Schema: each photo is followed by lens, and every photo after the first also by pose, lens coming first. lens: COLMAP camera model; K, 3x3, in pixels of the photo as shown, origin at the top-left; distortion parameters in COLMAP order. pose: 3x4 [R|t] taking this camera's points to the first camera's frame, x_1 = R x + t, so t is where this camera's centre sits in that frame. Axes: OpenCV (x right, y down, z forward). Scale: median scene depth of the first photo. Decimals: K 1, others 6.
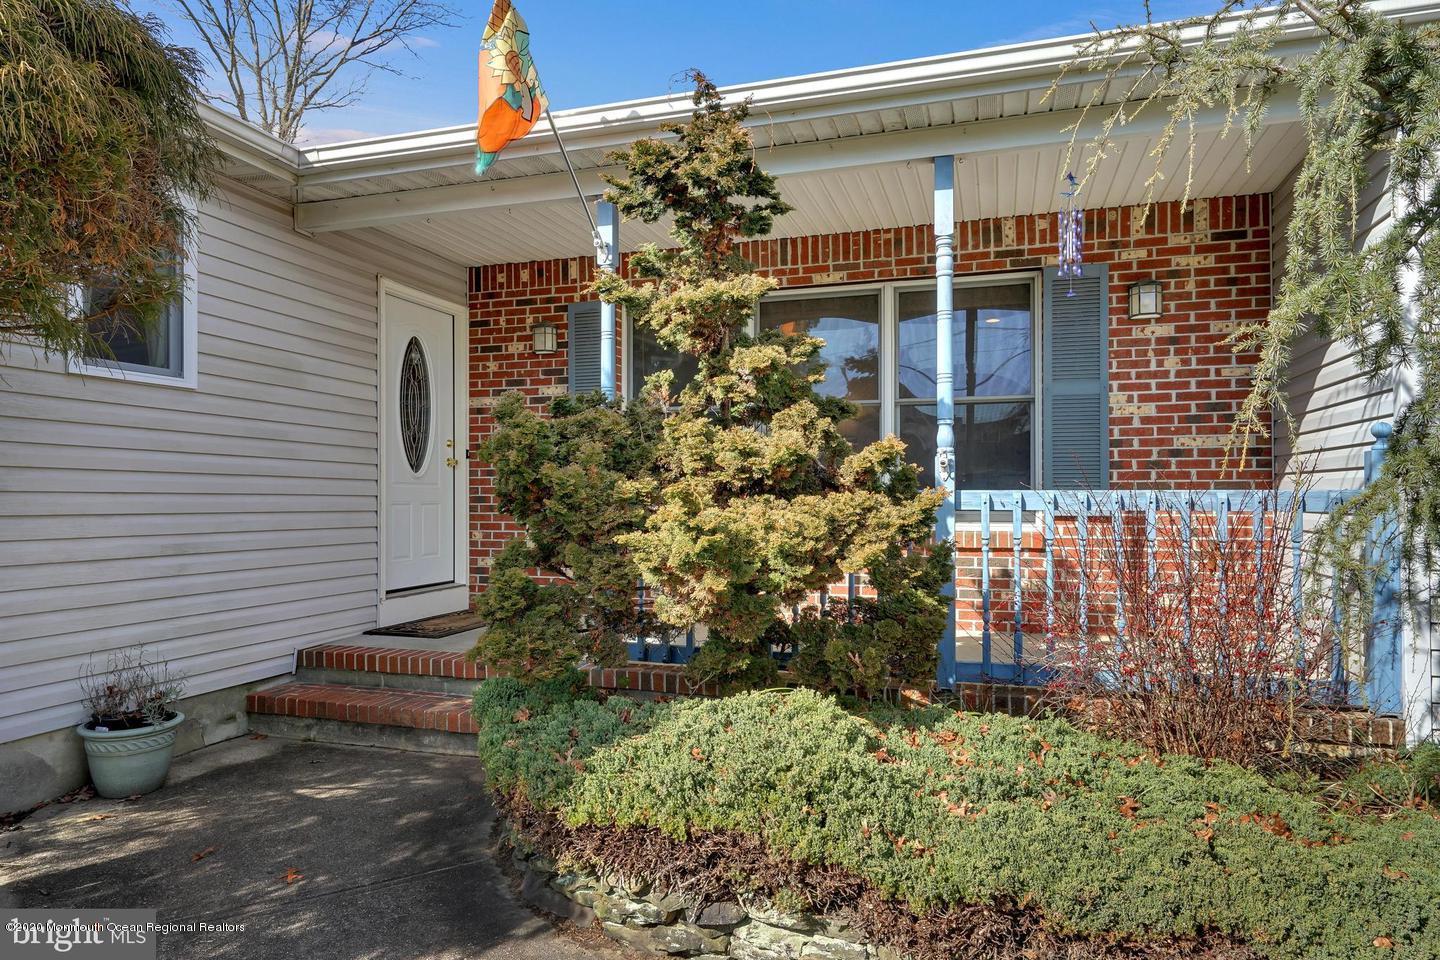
lens RADIAL K [[884.6, 0, 725.0], [0, 884.6, 485.5], [0, 0, 1]] dist [0.000929, 0.000088]
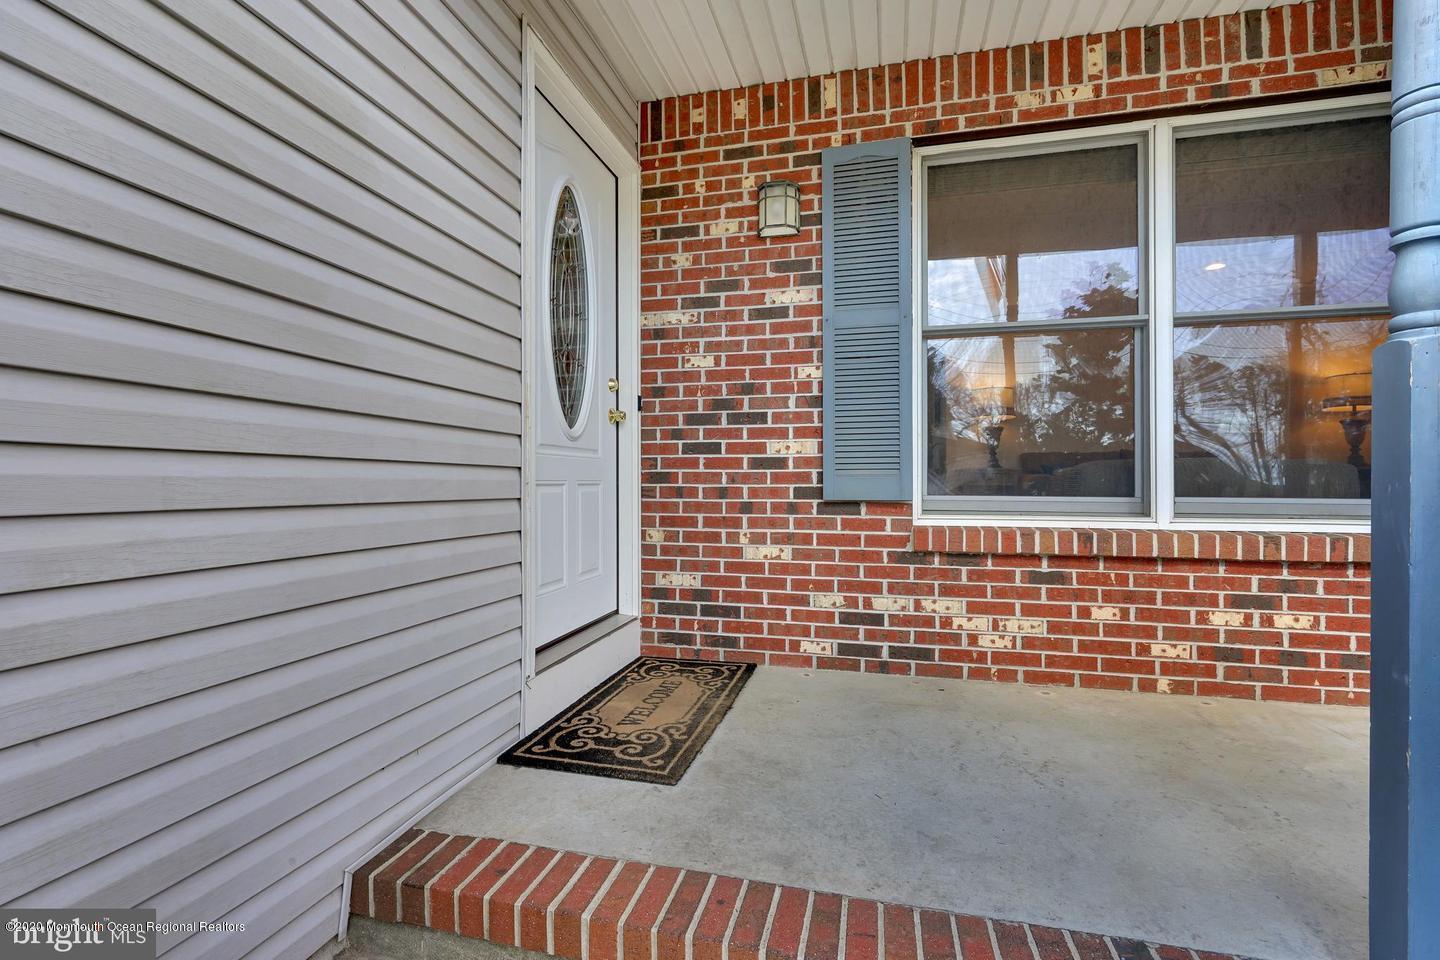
lens RADIAL K [[656.5, 0, 723.5], [0, 656.5, 479.3], [0, 0, 1]] dist [-0.008746, 0.000185]
pose [[0.998137, 0.002678, 0.060960, -0.262644], [-0.002944, 0.999987, 0.004277, 0.014979], [-0.060948, -0.004448, 0.998131, 0.546650]]
